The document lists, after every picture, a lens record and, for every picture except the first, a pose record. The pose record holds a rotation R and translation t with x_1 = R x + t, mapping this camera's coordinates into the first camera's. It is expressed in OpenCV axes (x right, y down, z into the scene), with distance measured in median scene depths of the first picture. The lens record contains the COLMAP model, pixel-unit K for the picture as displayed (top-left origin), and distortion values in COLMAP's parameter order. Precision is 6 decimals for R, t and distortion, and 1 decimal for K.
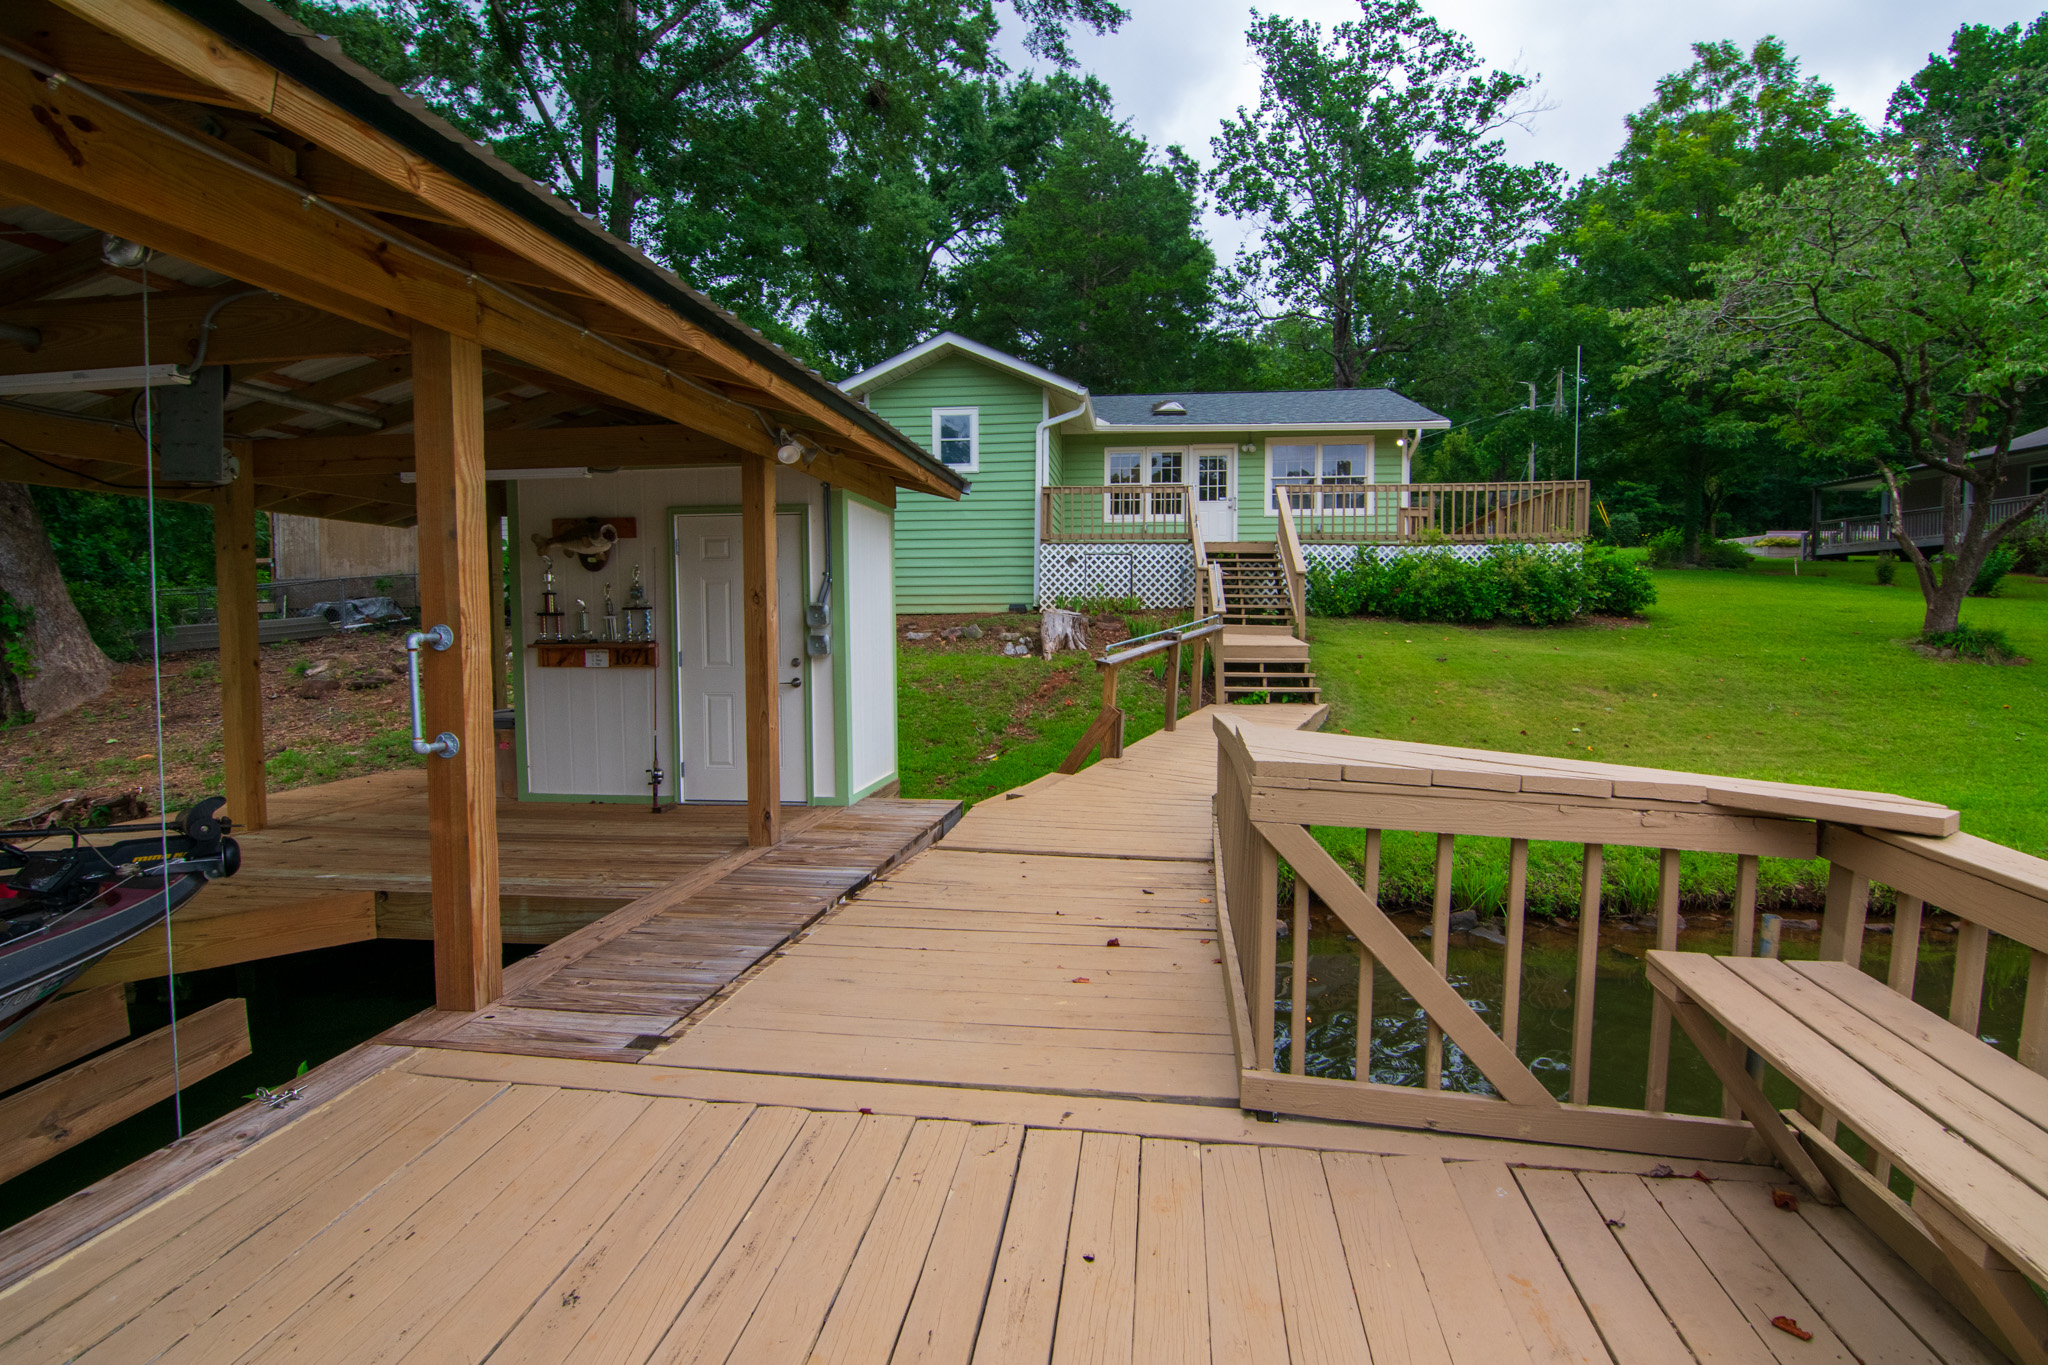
lens RADIAL K [[989.5, 0, 1038.3], [0, 989.5, 678.0], [0, 0, 1]] dist [-0.003455, -0.011853]
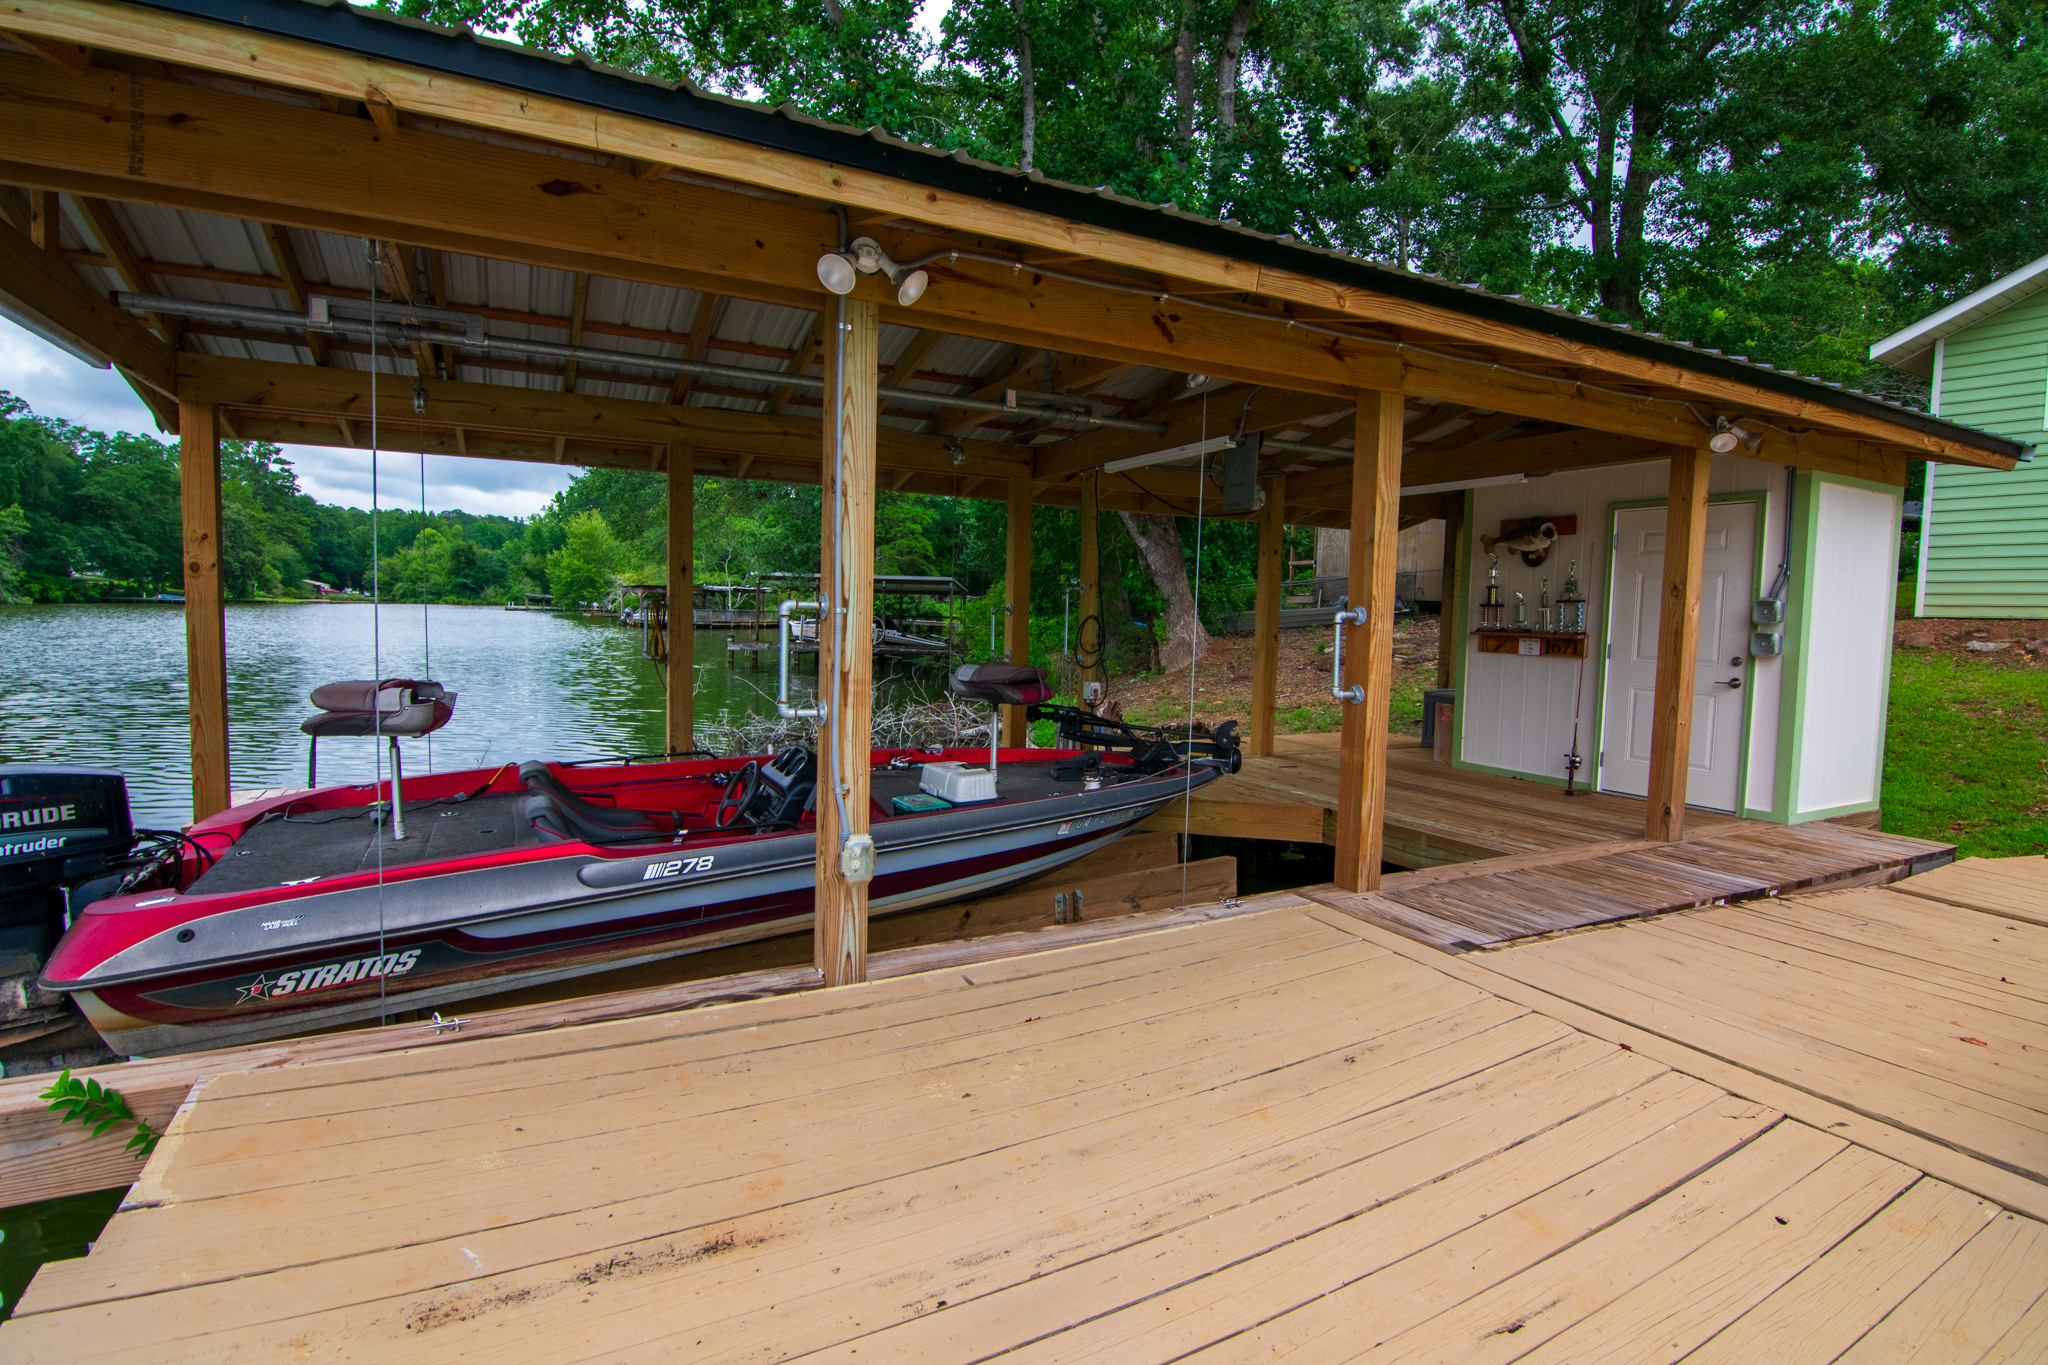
lens RADIAL K [[989.5, 0, 1038.3], [0, 989.5, 678.0], [0, 0, 1]] dist [-0.003455, -0.011853]
pose [[0.588194, 0.074666, -0.805266, 0.140767], [-0.072682, 0.996580, 0.039315, 0.013523], [0.805447, 0.035404, 0.591609, -0.096036]]
